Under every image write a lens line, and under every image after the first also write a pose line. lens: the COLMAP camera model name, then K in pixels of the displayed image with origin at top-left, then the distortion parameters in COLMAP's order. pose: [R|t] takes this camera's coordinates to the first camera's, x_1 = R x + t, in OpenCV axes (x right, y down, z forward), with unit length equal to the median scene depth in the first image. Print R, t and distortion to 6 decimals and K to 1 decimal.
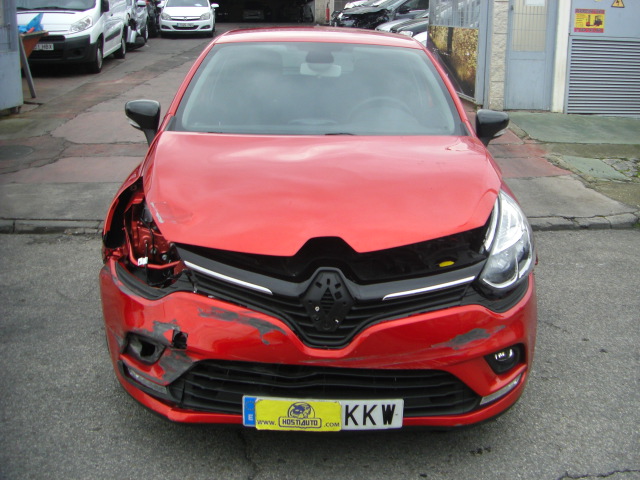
lens RADIAL K [[719.2, 0, 363.7], [0, 719.2, 214.7], [0, 0, 1]] dist [-0.152473, 0.052295]
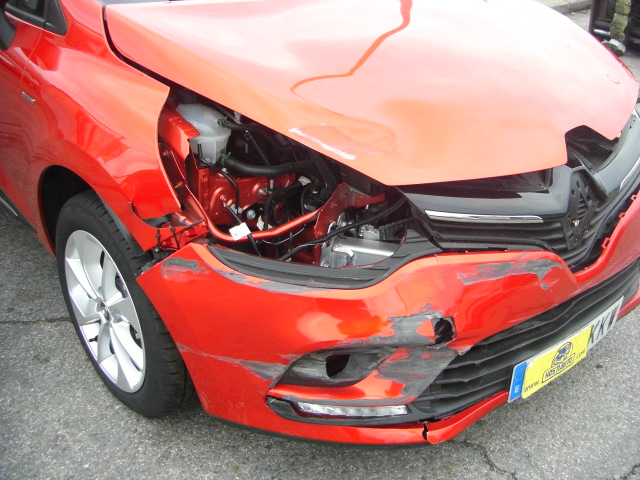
lens RADIAL K [[719.2, 0, 363.7], [0, 719.2, 214.7], [0, 0, 1]] dist [-0.152473, 0.052295]
pose [[0.763182, -0.271392, 0.586429, -0.665259], [0.129707, 0.953396, 0.272418, -0.110740], [-0.633032, -0.131840, 0.762816, 0.556663]]
